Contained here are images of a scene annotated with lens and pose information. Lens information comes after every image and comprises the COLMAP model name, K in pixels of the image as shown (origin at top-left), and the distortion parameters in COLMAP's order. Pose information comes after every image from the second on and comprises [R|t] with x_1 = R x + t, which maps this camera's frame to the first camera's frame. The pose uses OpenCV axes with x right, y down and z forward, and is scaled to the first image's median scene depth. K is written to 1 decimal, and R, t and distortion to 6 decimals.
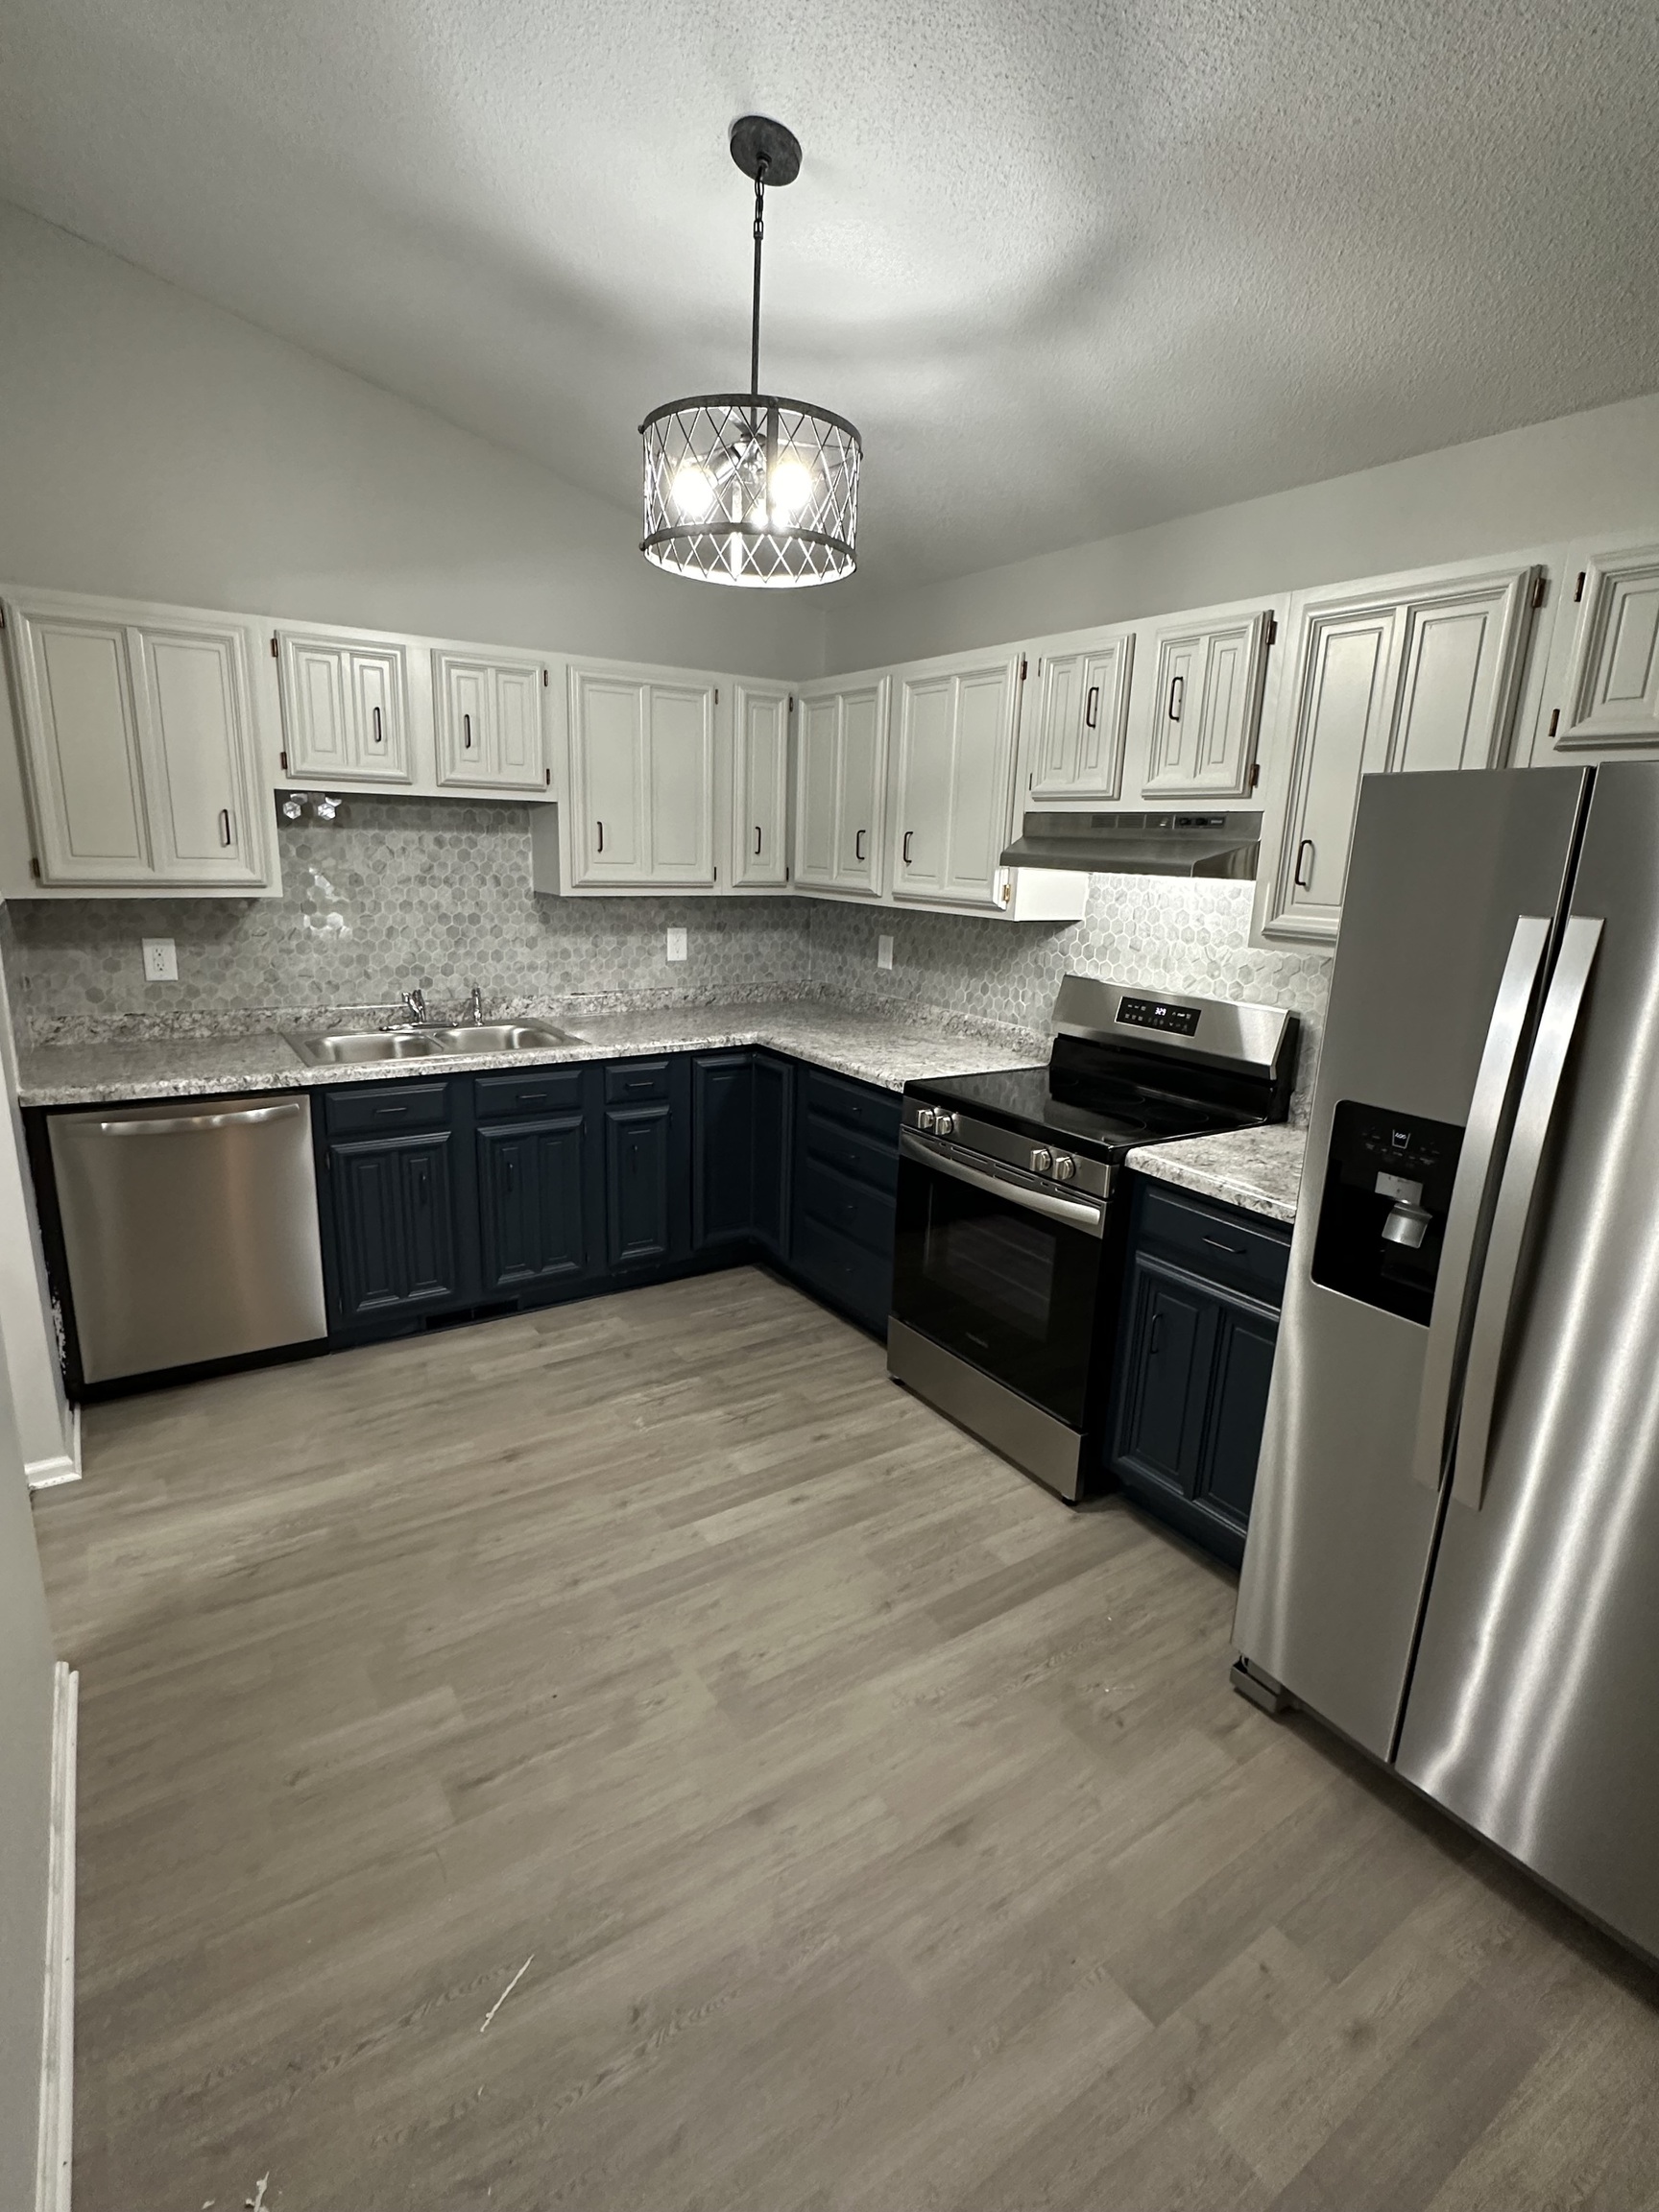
lens RADIAL K [[1065.0, 0, 825.1], [0, 1065.0, 1103.0], [0, 0, 1]] dist [-0.000803, -0.000176]
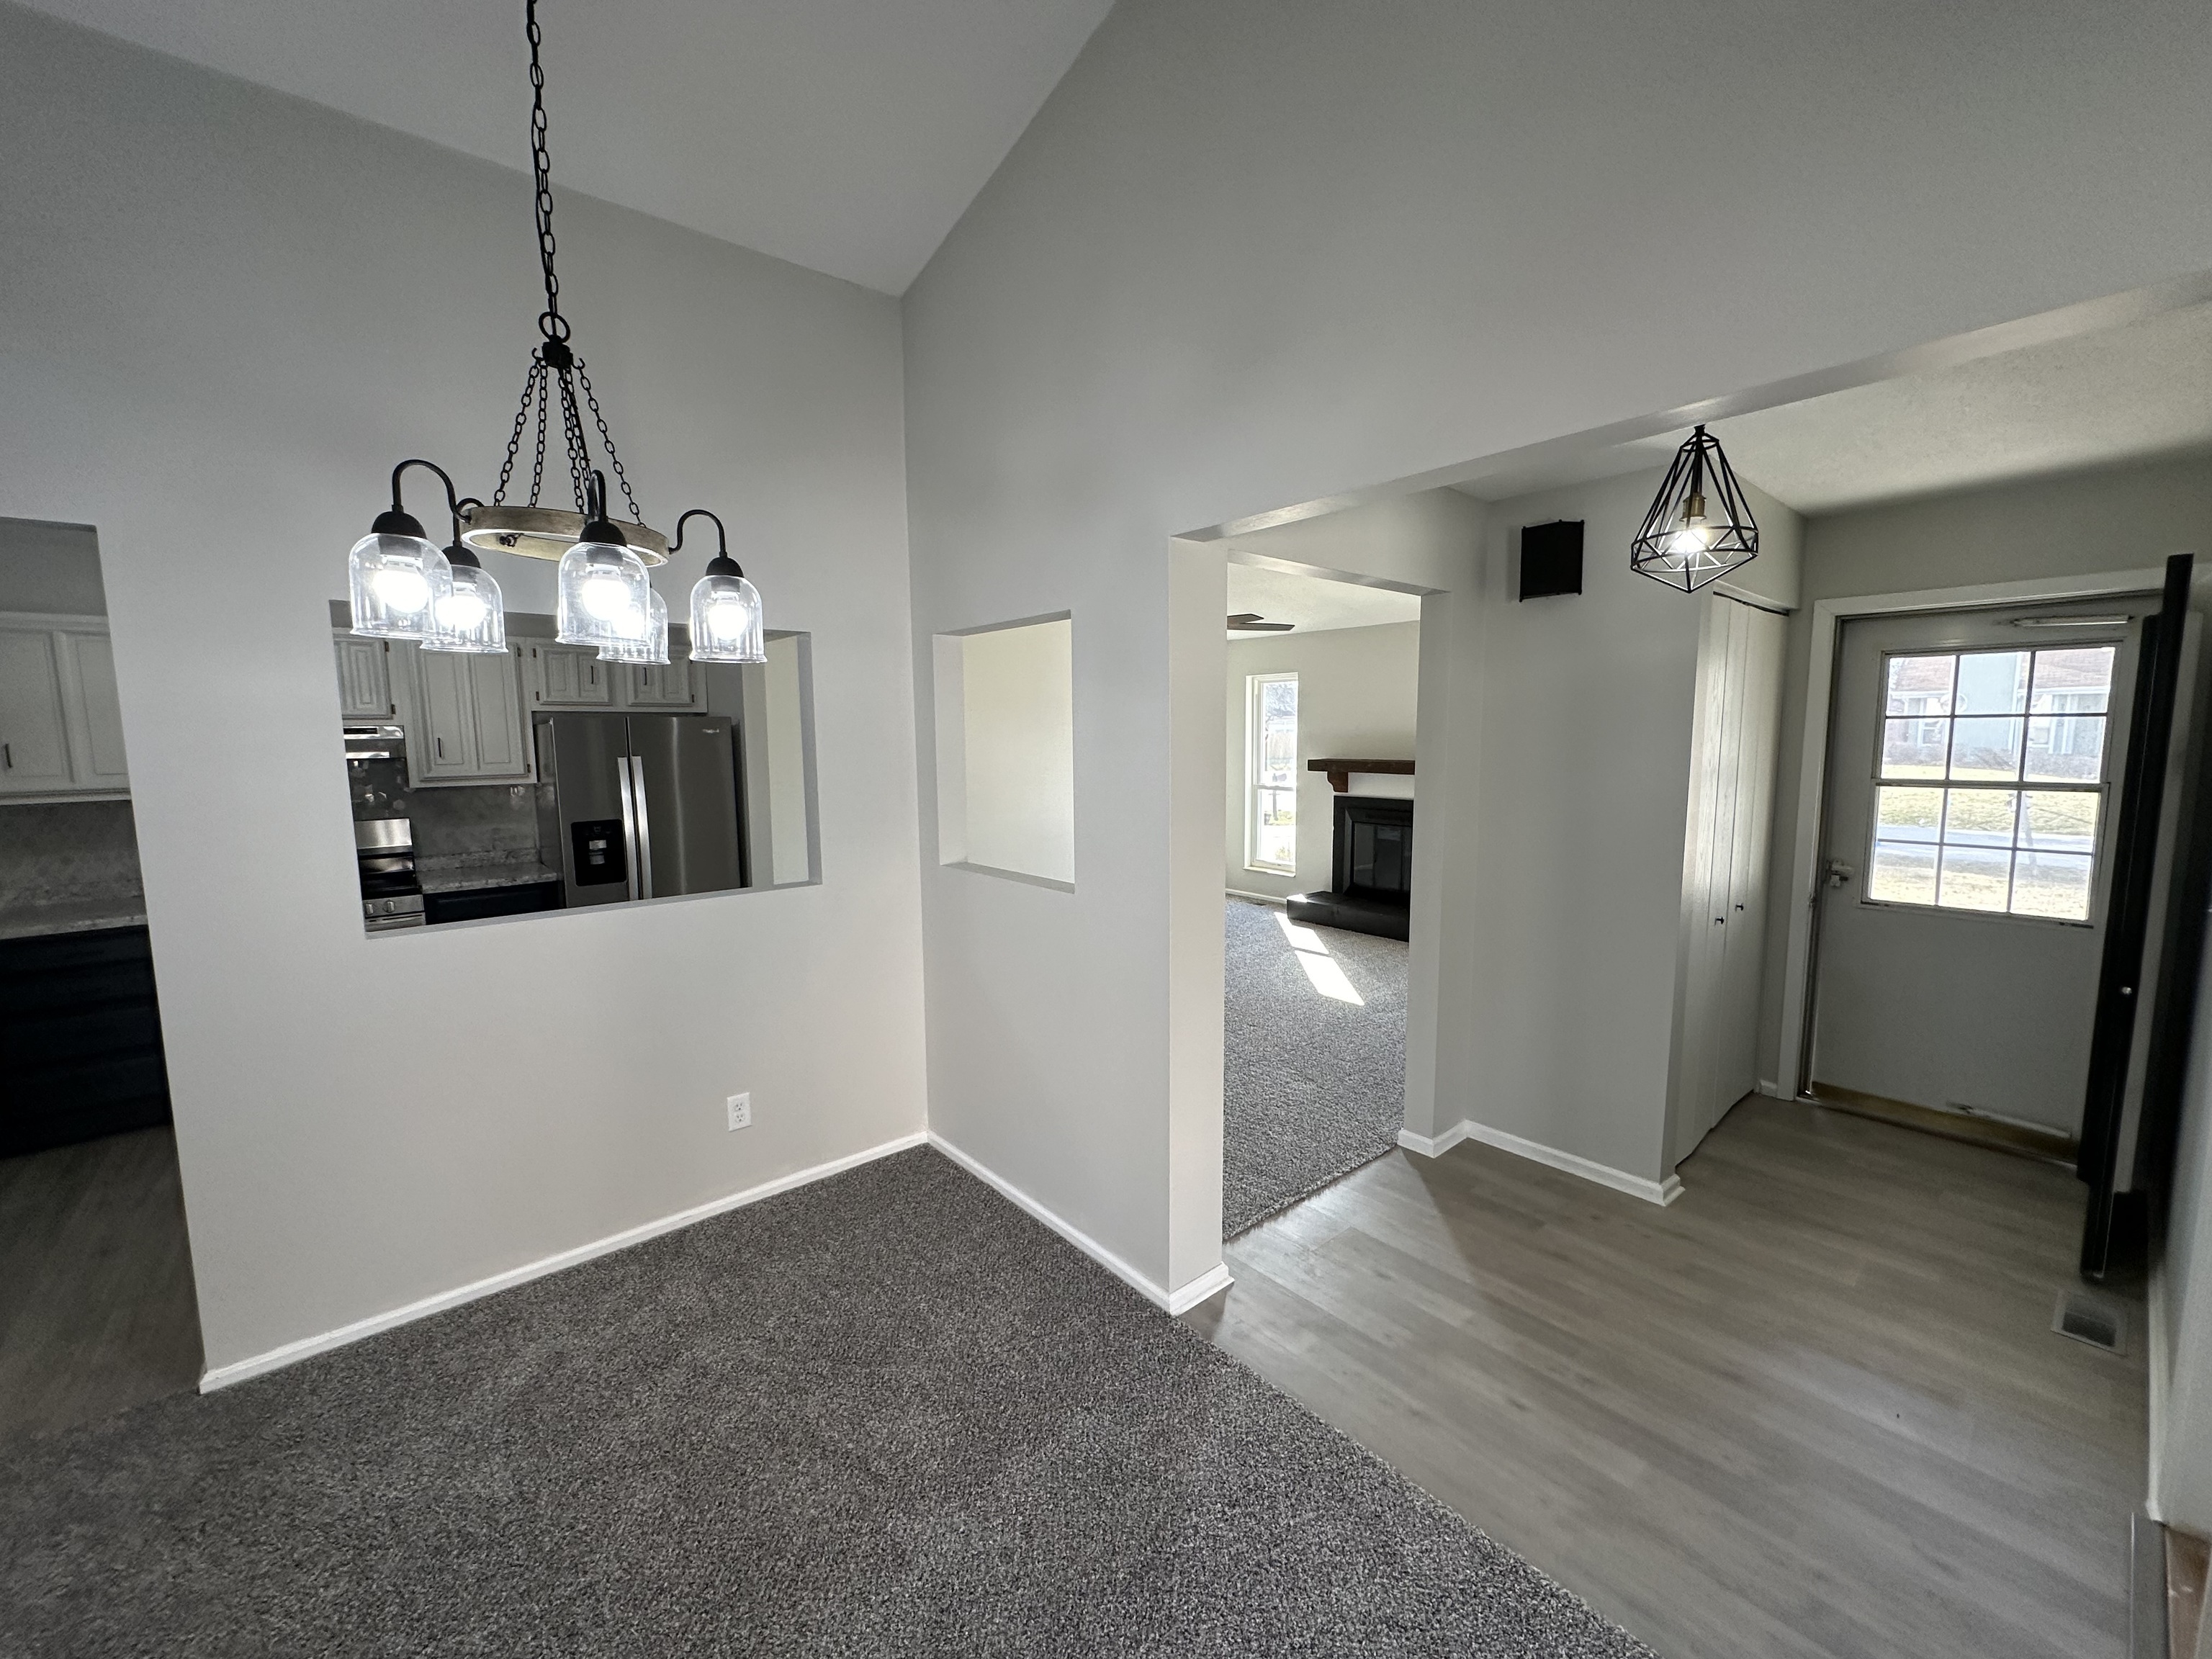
lens RADIAL K [[880.2, 0, 1105.9], [0, 880.2, 828.6], [0, 0, 1]] dist [-0.002161, 0.000476]
pose [[-0.116519, -0.147724, 0.982141, -1.123135], [0.243038, 0.954572, 0.172411, -0.025891], [-0.962993, 0.258786, -0.075323, -0.136327]]
